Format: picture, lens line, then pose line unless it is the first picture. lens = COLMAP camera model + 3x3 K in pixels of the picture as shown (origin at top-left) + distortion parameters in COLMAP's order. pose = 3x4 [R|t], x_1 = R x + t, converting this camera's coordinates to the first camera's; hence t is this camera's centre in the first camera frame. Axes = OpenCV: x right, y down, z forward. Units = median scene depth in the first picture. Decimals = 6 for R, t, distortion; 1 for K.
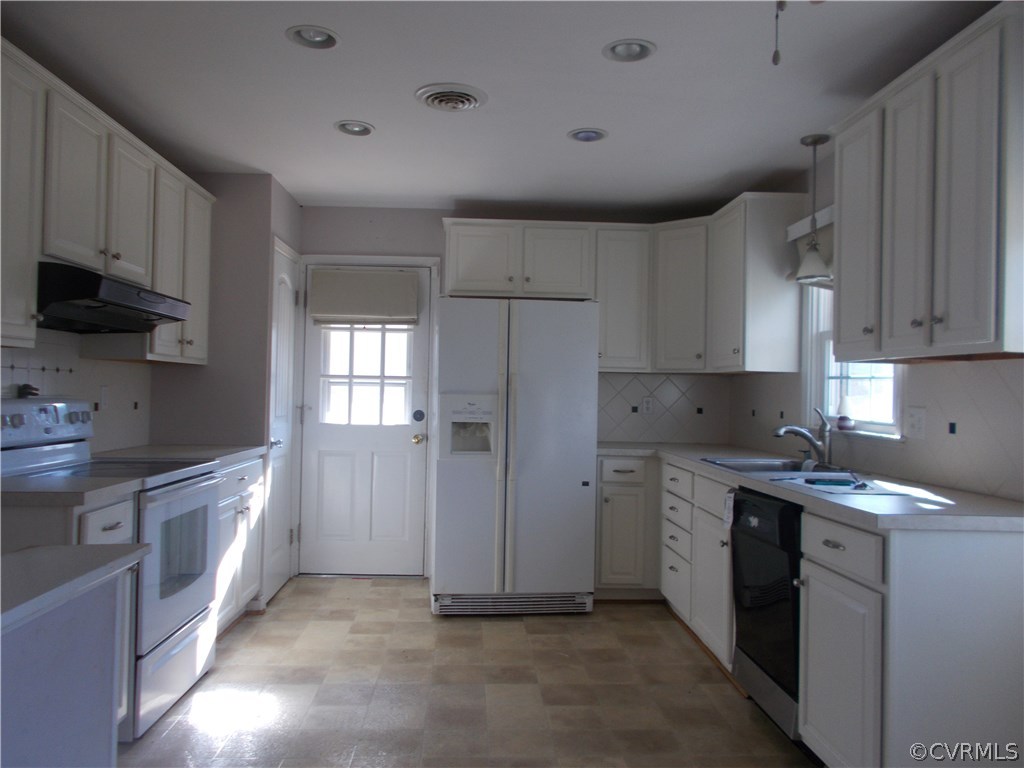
lens RADIAL K [[773.0, 0, 505.4], [0, 773.0, 381.6], [0, 0, 1]] dist [0.015279, 0.001590]
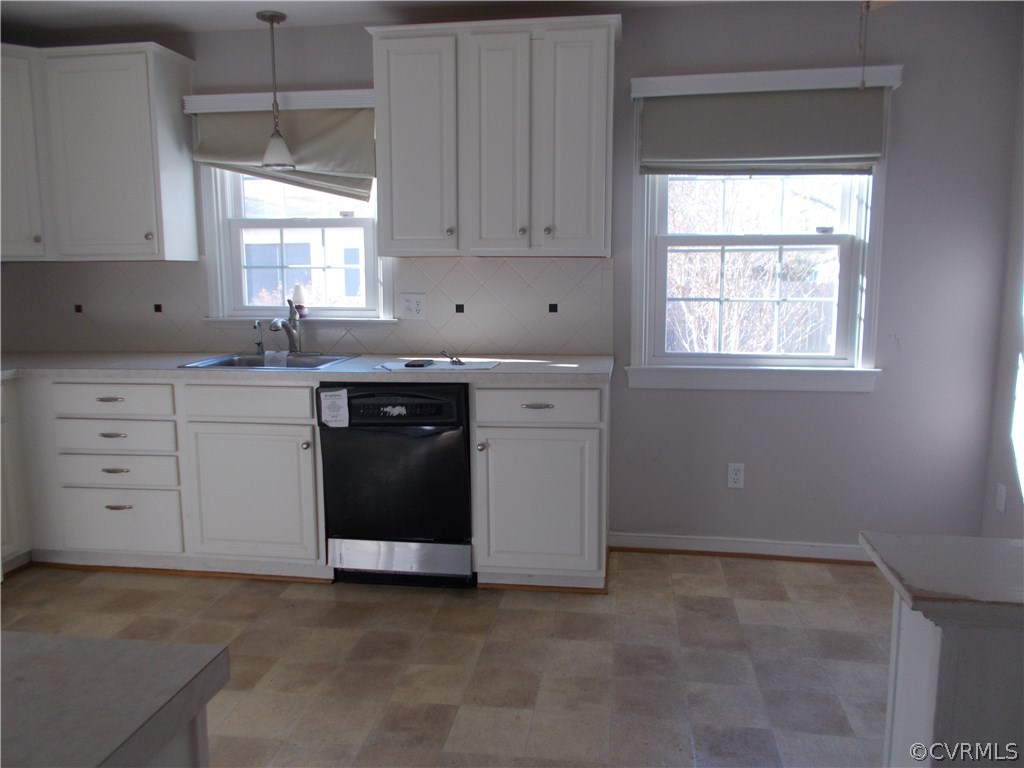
lens RADIAL K [[773.0, 0, 504.9], [0, 773.0, 377.6], [0, 0, 1]] dist [0.015279, 0.001590]
pose [[0.213244, -0.157115, 0.964283, -0.534830], [0.000973, 0.987018, 0.160605, -0.026454], [-0.976998, -0.033310, 0.210629, 0.509235]]
